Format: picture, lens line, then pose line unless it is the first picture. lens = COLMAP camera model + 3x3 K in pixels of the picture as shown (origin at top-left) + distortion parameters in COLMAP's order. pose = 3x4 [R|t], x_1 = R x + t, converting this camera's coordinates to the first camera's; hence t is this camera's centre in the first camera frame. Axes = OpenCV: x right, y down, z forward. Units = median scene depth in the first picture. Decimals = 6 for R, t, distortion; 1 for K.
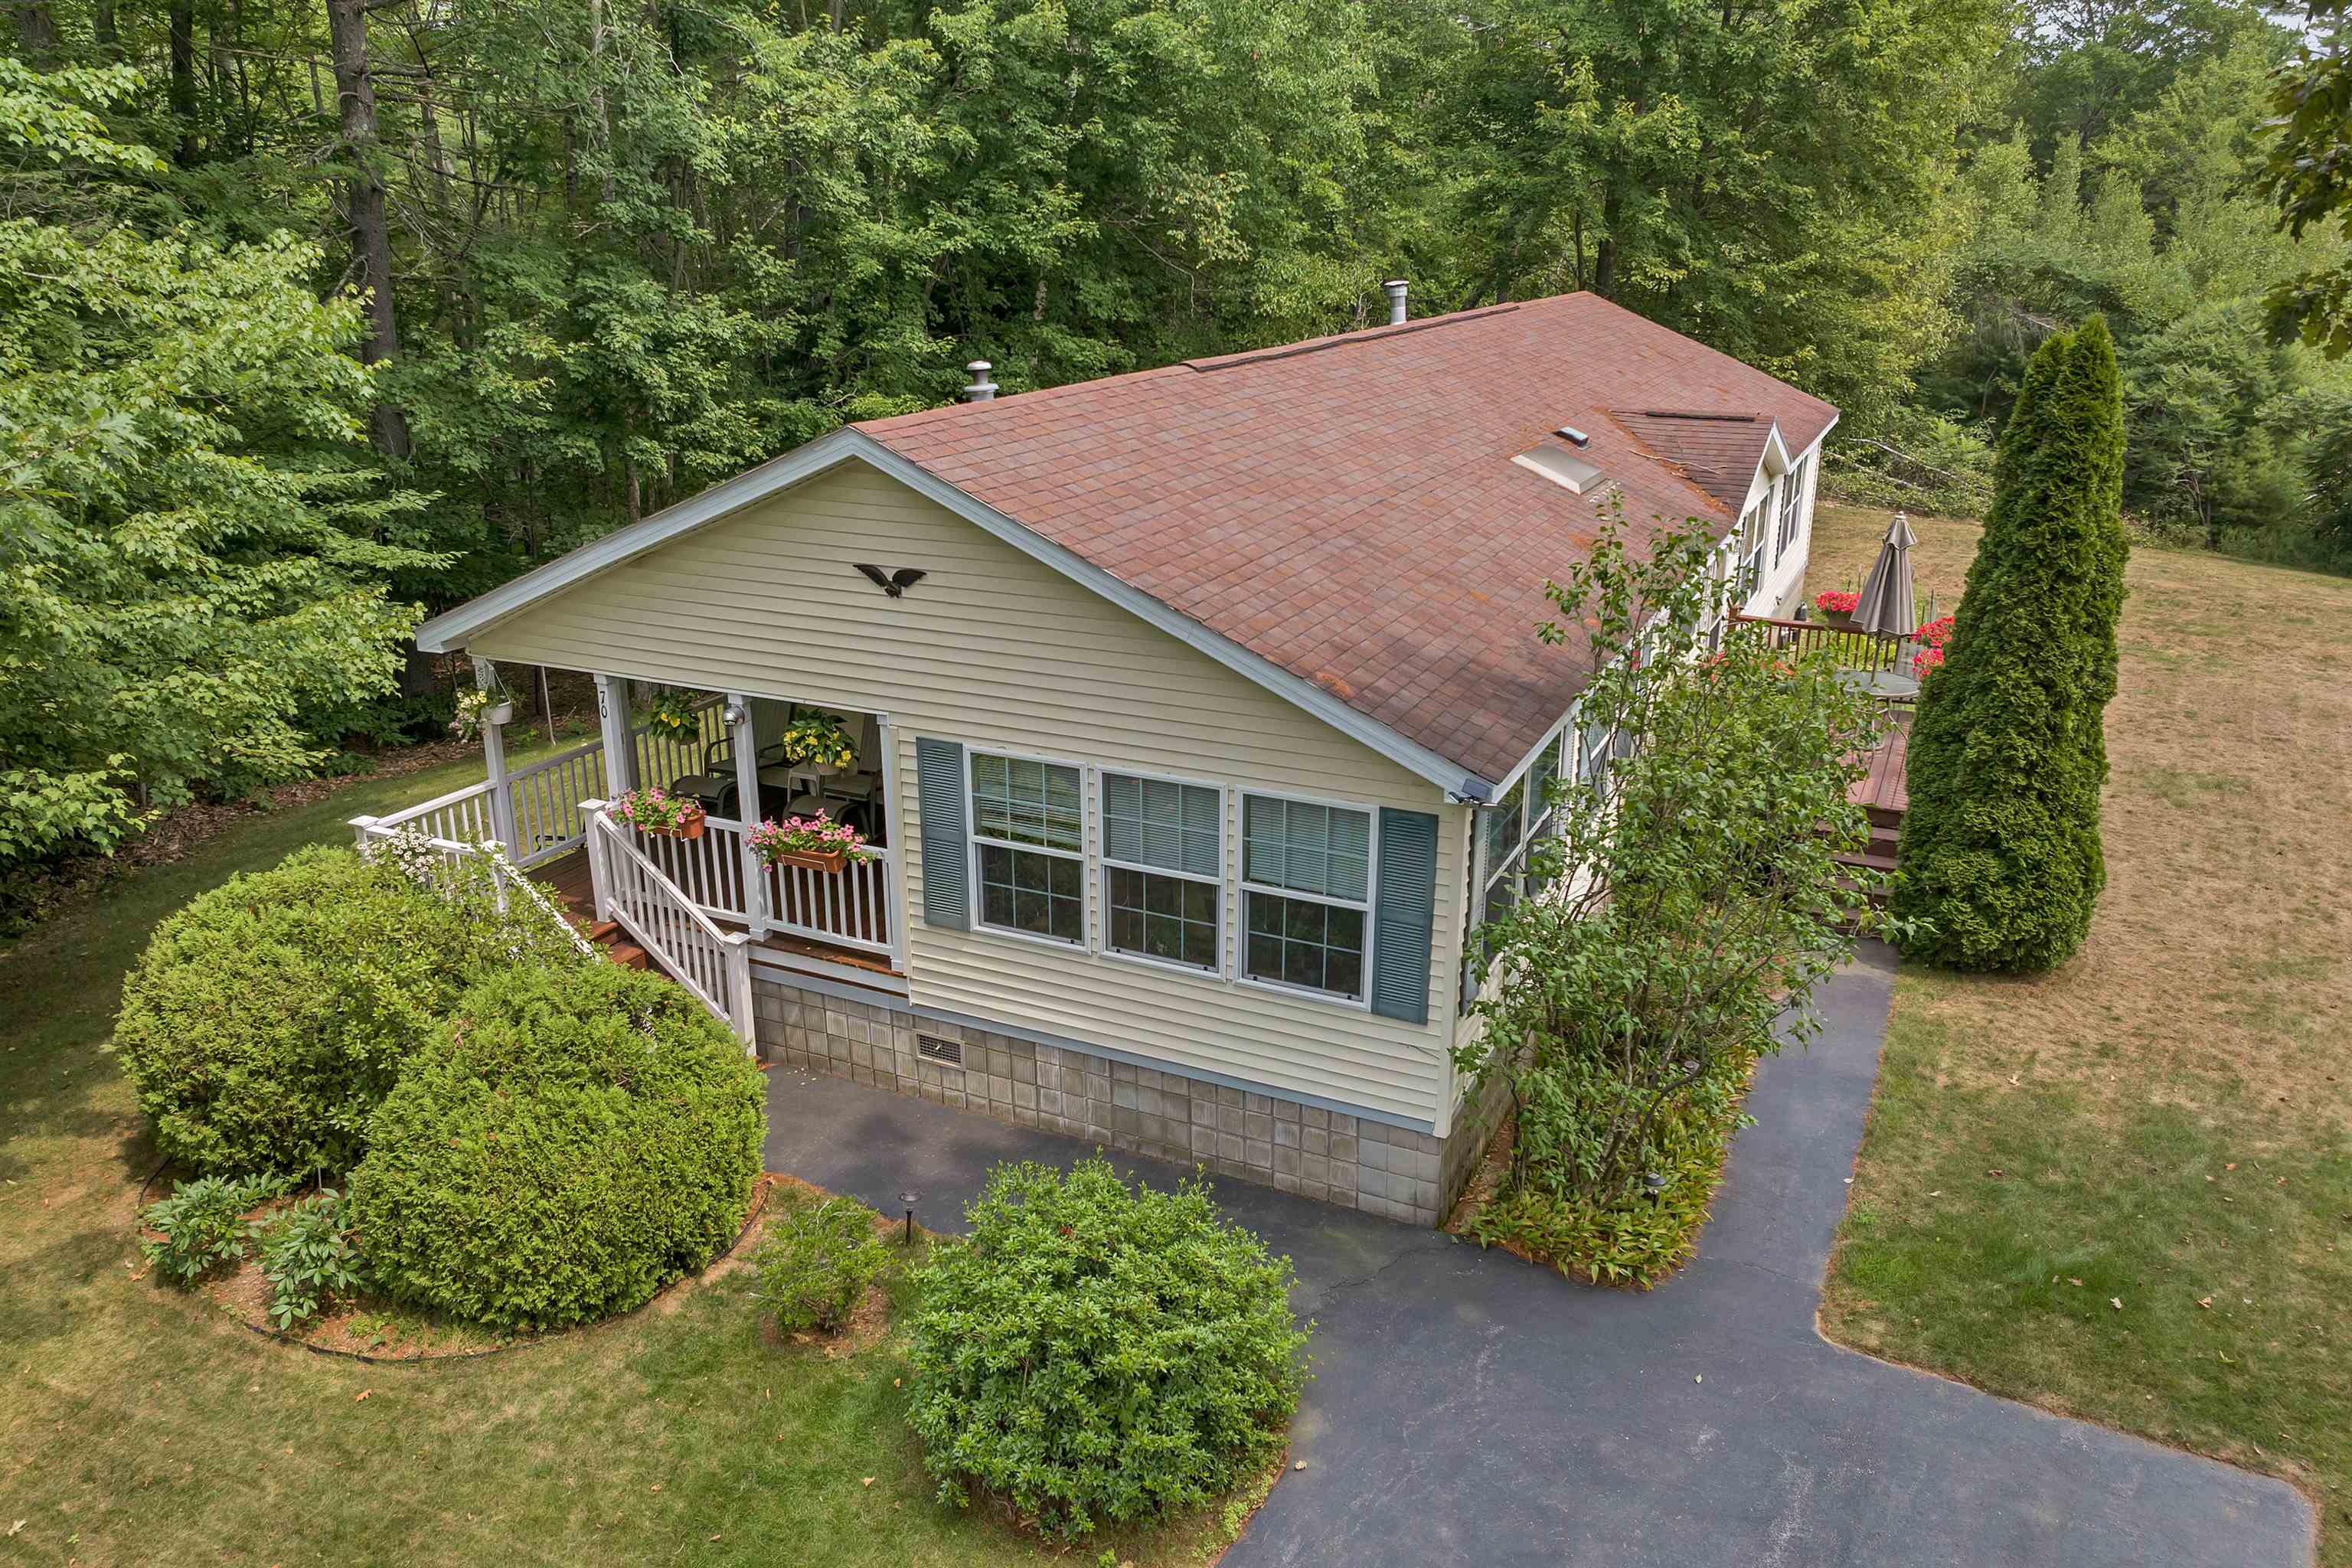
lens RADIAL K [[1702.1, 0, 1176.0], [0, 1702.1, 784.0], [0, 0, 1]] dist [-0.030103, -0.000117]
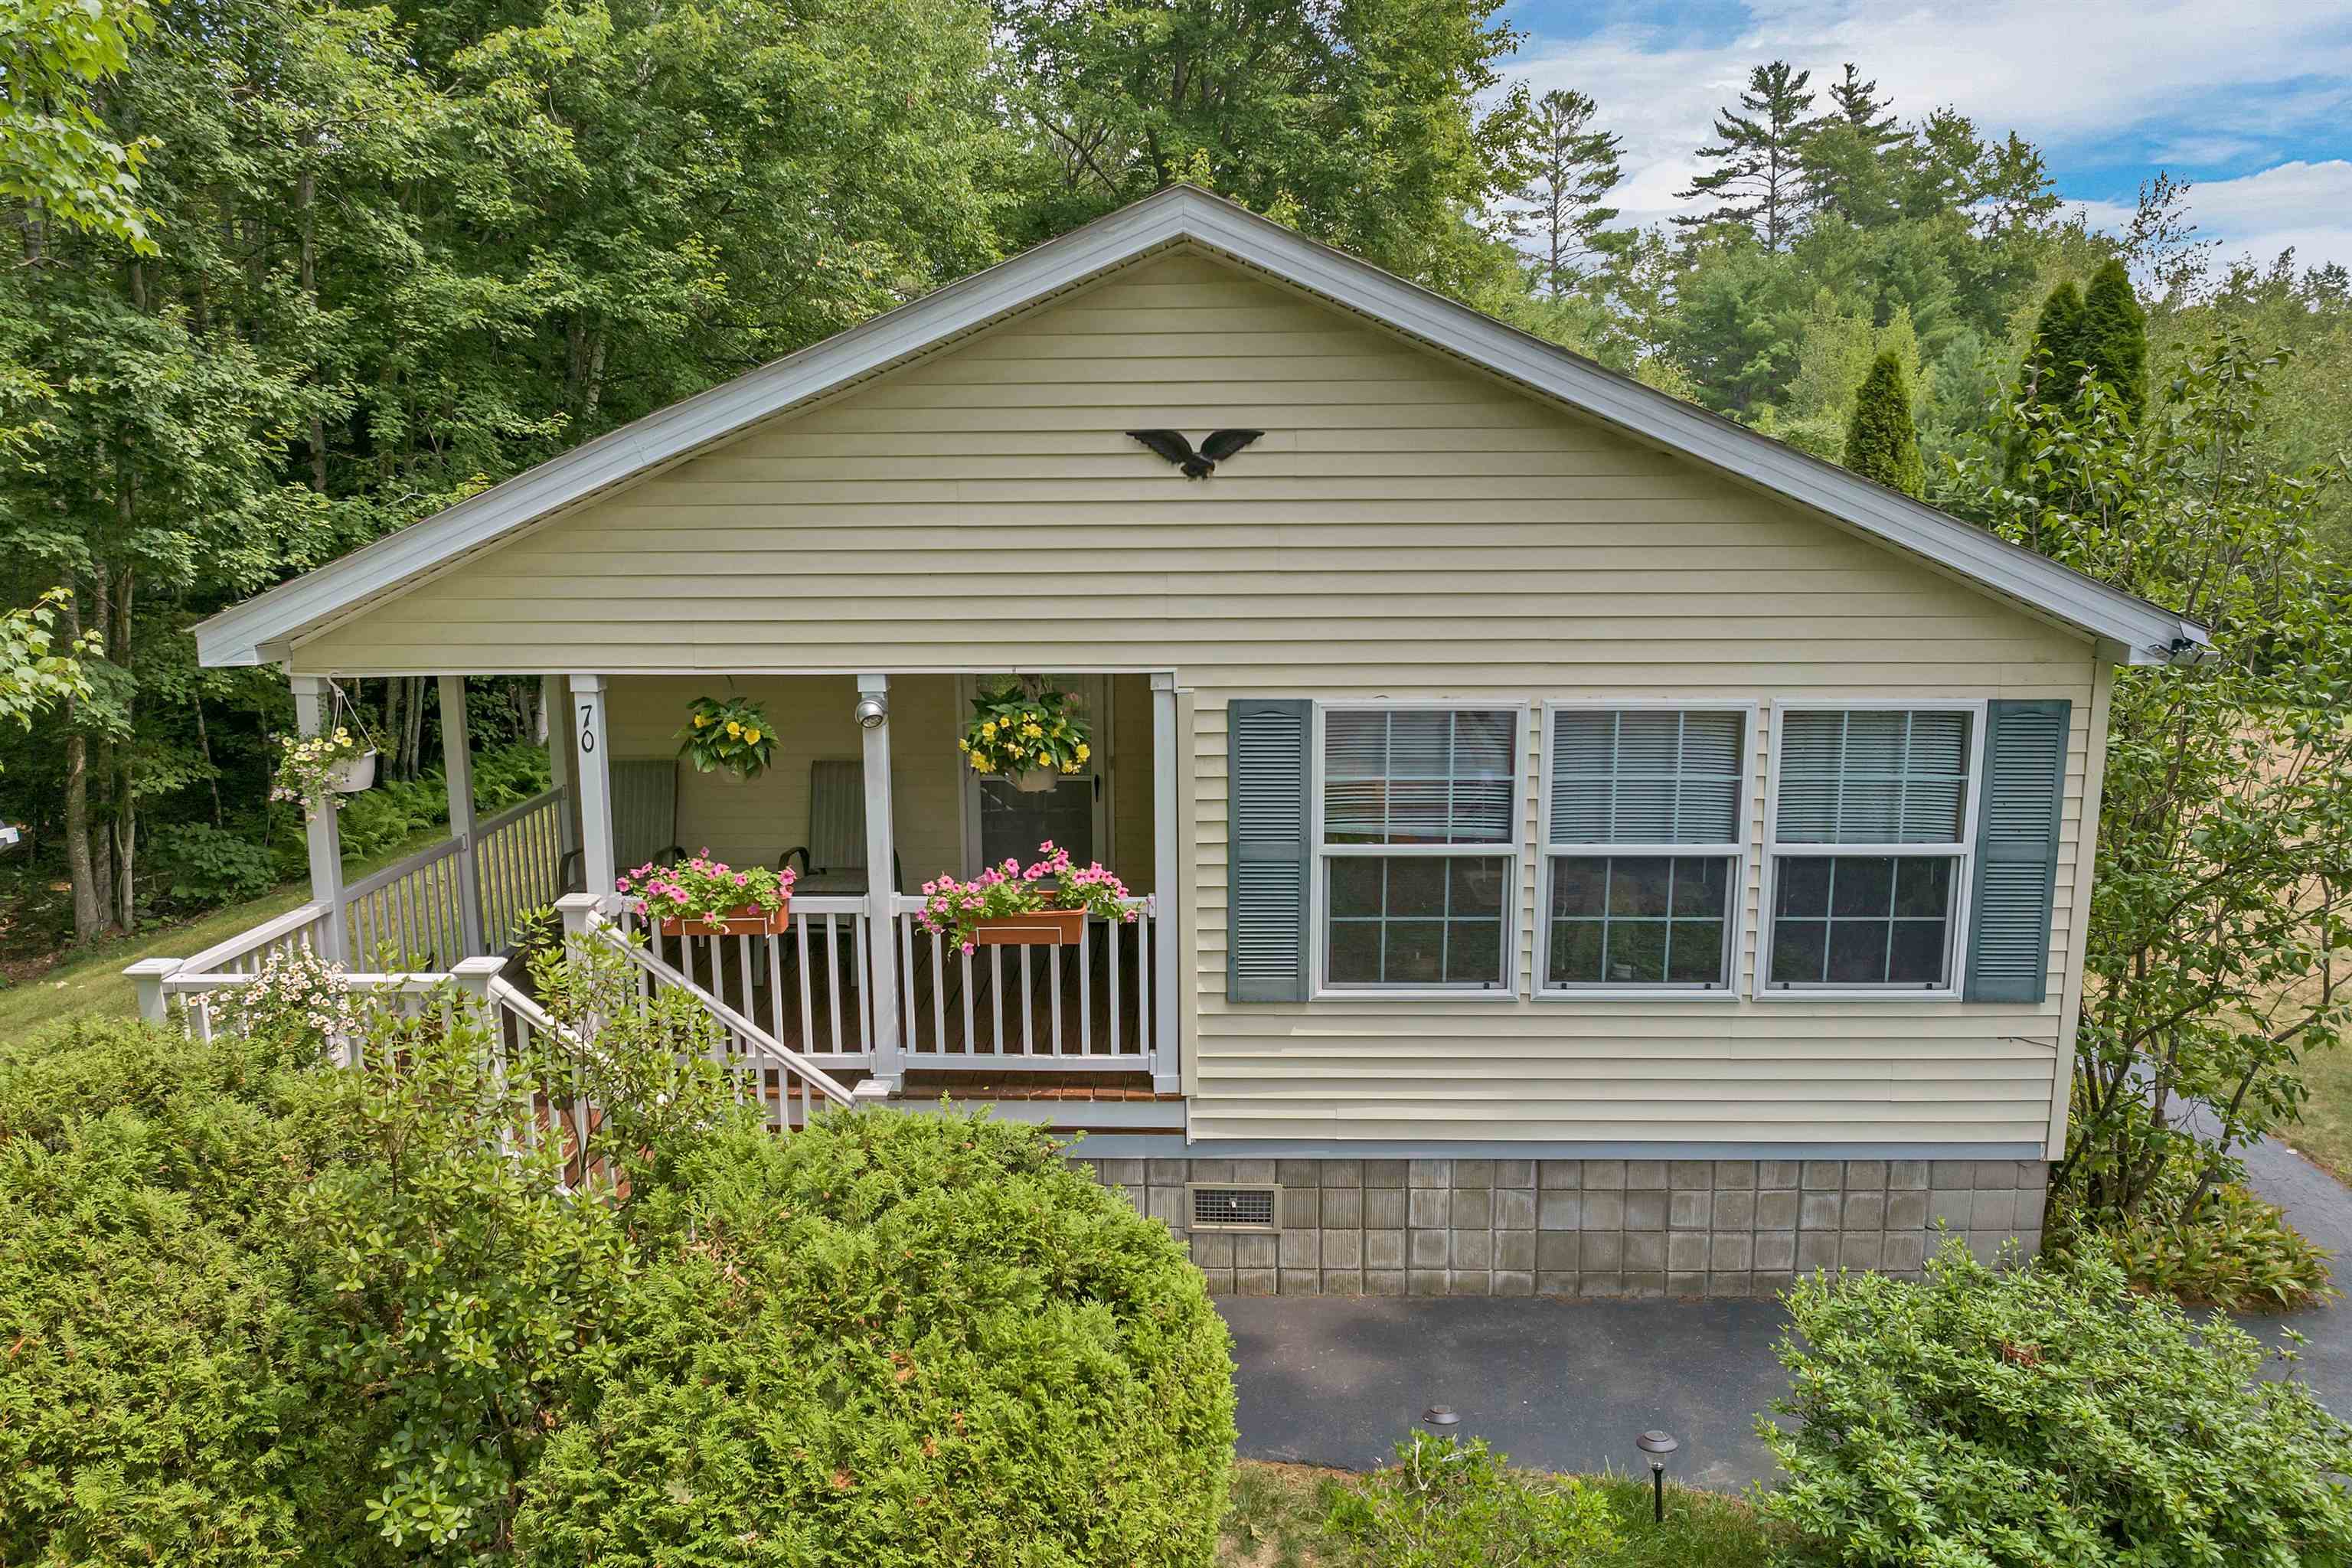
lens RADIAL K [[1702.1, 0, 1176.0], [0, 1702.1, 784.0], [0, 0, 1]] dist [-0.030103, -0.000117]
pose [[0.910579, -0.077441, 0.406015, -0.422732], [0.135878, 0.983781, -0.117096, 0.074103], [-0.390362, 0.161794, 0.906333, 0.419853]]
